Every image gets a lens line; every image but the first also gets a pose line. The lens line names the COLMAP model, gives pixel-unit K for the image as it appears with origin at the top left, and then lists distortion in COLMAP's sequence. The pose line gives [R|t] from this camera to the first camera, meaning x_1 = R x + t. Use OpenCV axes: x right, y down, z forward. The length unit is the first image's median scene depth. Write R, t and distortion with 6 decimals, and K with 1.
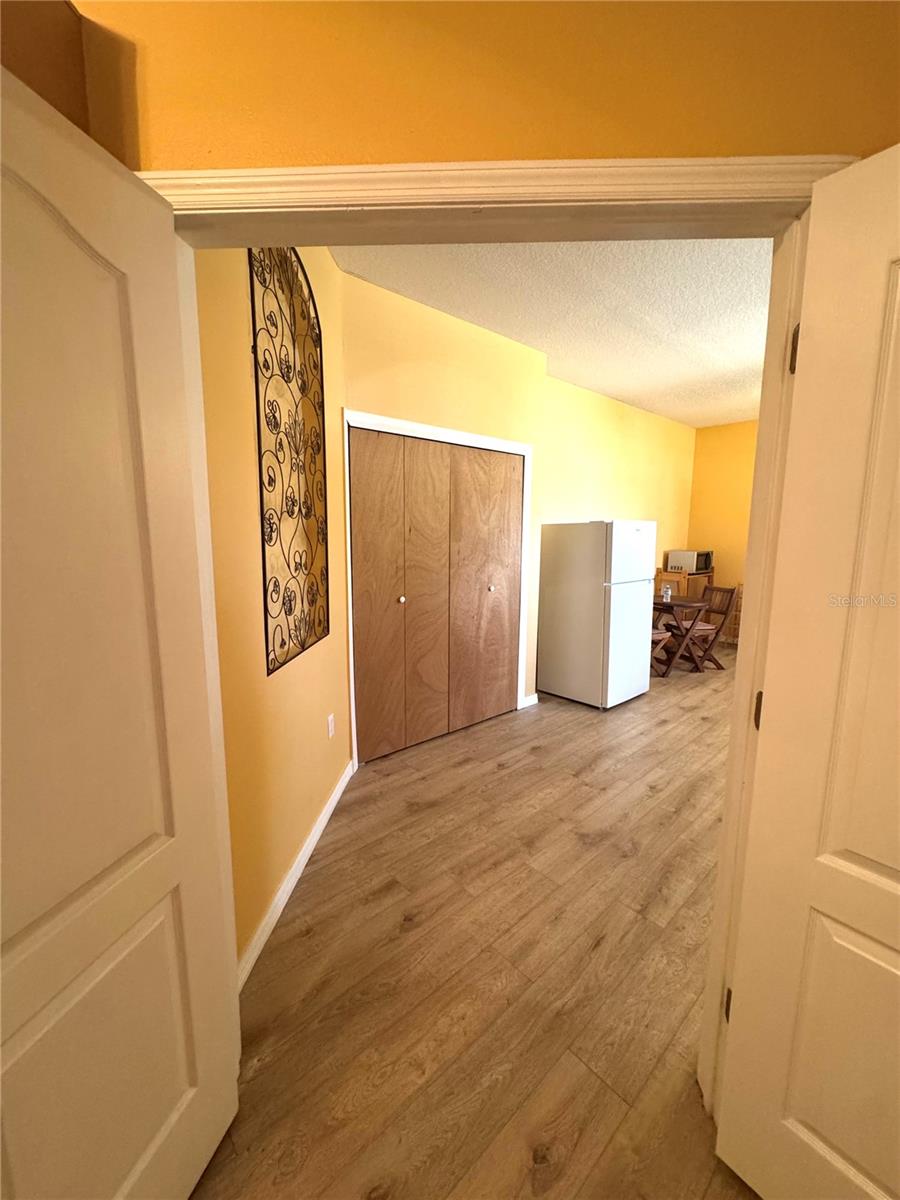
lens RADIAL K [[479.2, 0, 449.7], [0, 479.2, 600.8], [0, 0, 1]] dist [-0.002576, 0.000512]
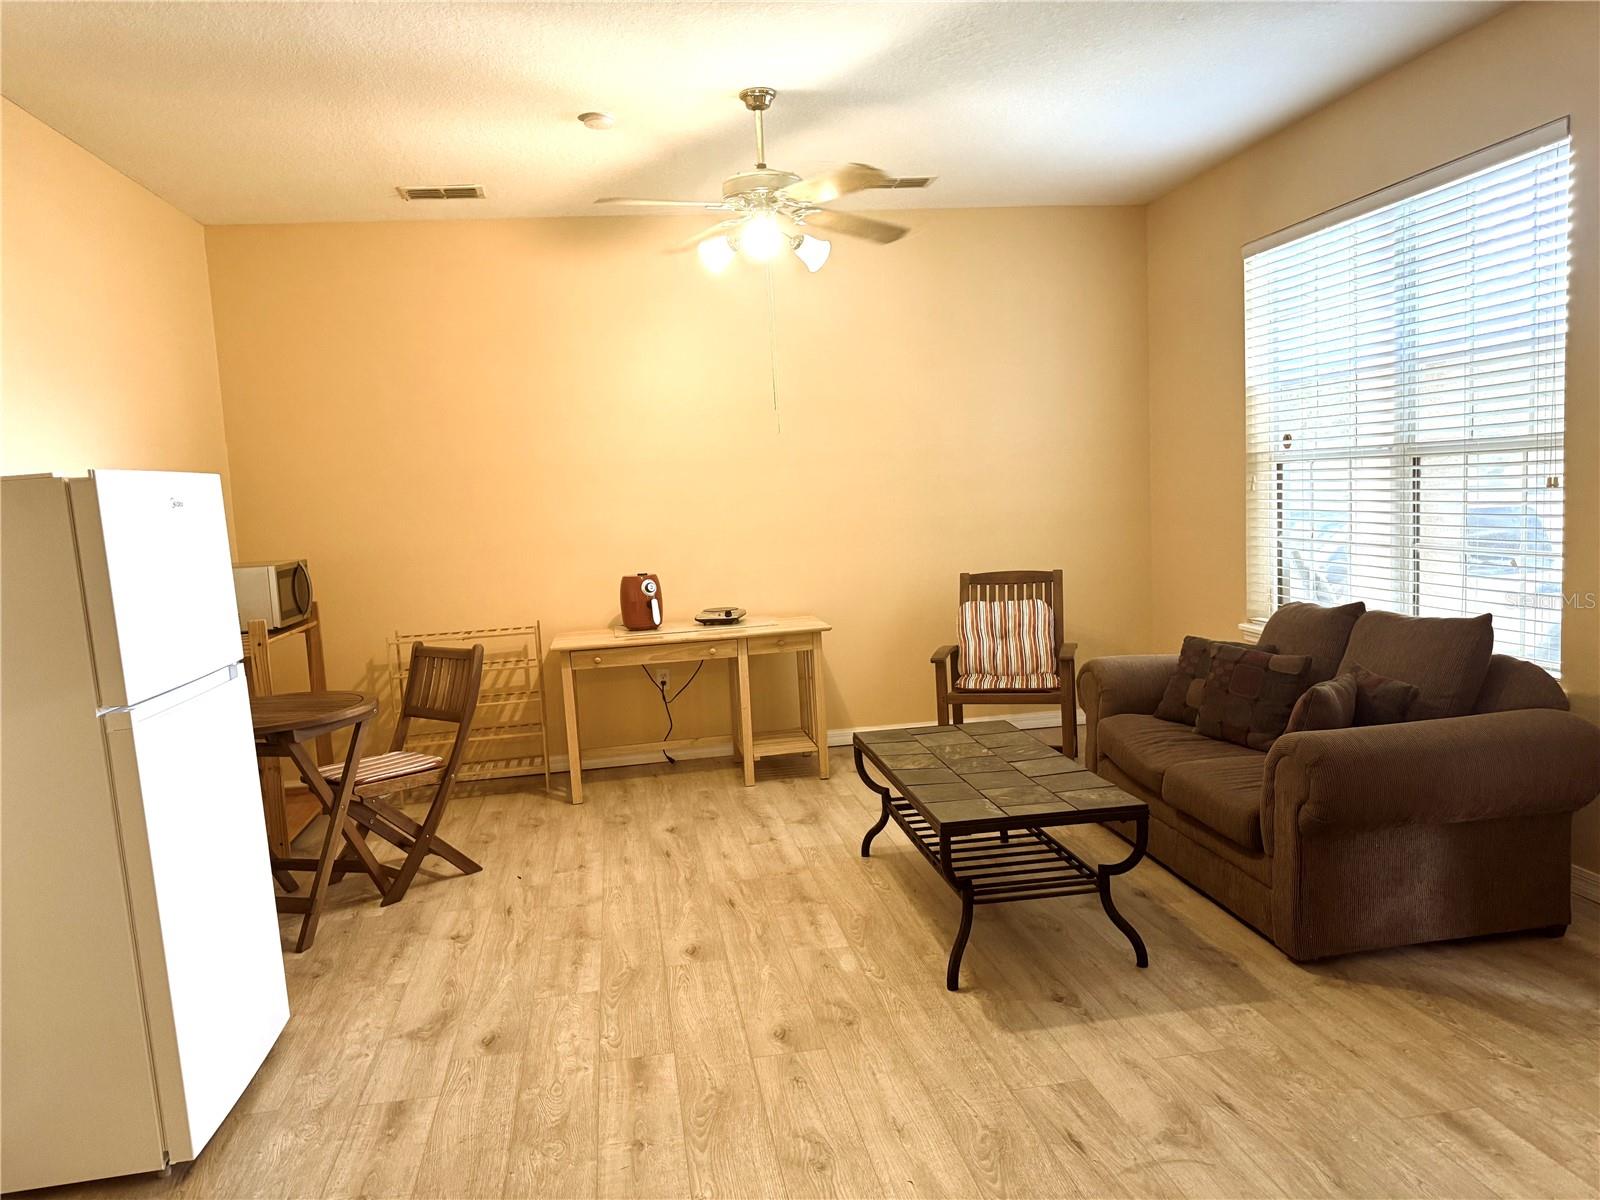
lens RADIAL K [[1126.9, 0, 799.8], [0, 1126.9, 609.1], [0, 0, 1]] dist [0.059436, -0.069892]
pose [[0.541145, -0.125218, 0.831554, 0.021303], [0.179668, 0.983234, 0.031136, -0.046183], [-0.821511, 0.132554, 0.554570, 0.371563]]
